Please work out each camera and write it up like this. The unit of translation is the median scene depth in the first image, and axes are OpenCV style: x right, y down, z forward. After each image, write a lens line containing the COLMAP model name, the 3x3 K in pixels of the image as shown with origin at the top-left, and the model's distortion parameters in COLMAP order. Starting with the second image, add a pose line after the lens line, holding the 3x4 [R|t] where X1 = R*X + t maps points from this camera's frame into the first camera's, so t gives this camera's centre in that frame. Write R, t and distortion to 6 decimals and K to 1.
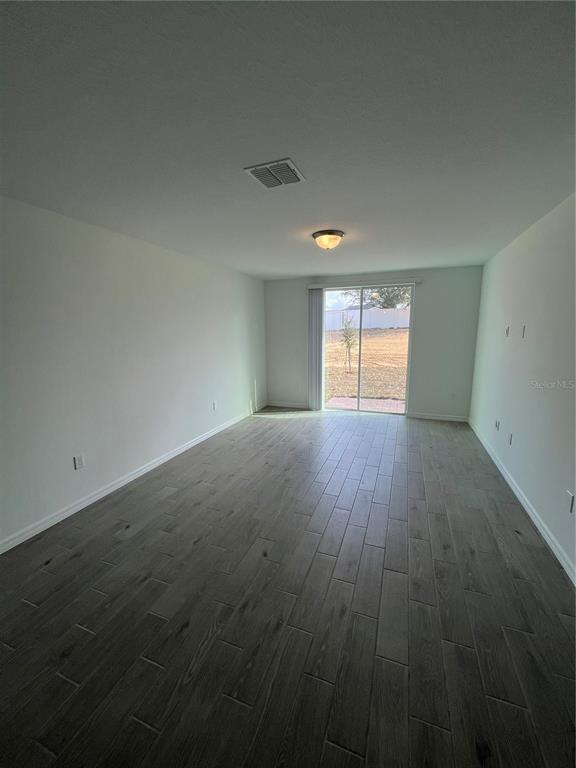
lens RADIAL K [[308.7, 0, 287.9], [0, 308.7, 382.2], [0, 0, 1]] dist [-0.008435, 0.000707]
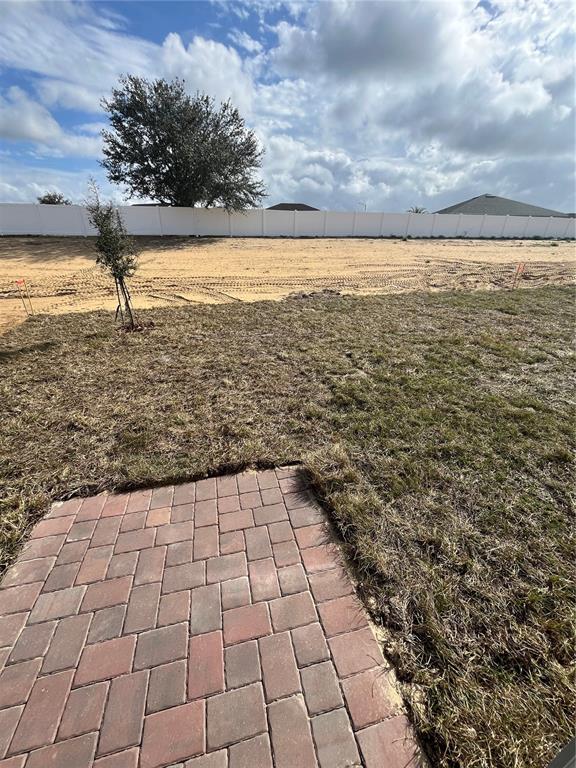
lens RADIAL K [[308.7, 0, 287.9], [0, 308.7, 382.2], [0, 0, 1]] dist [-0.008435, 0.000707]
pose [[0.824080, -0.219239, 0.522329, 0.118752], [0.074266, 0.955925, 0.284063, -0.064880], [-0.561585, -0.195299, 0.804040, 0.407051]]
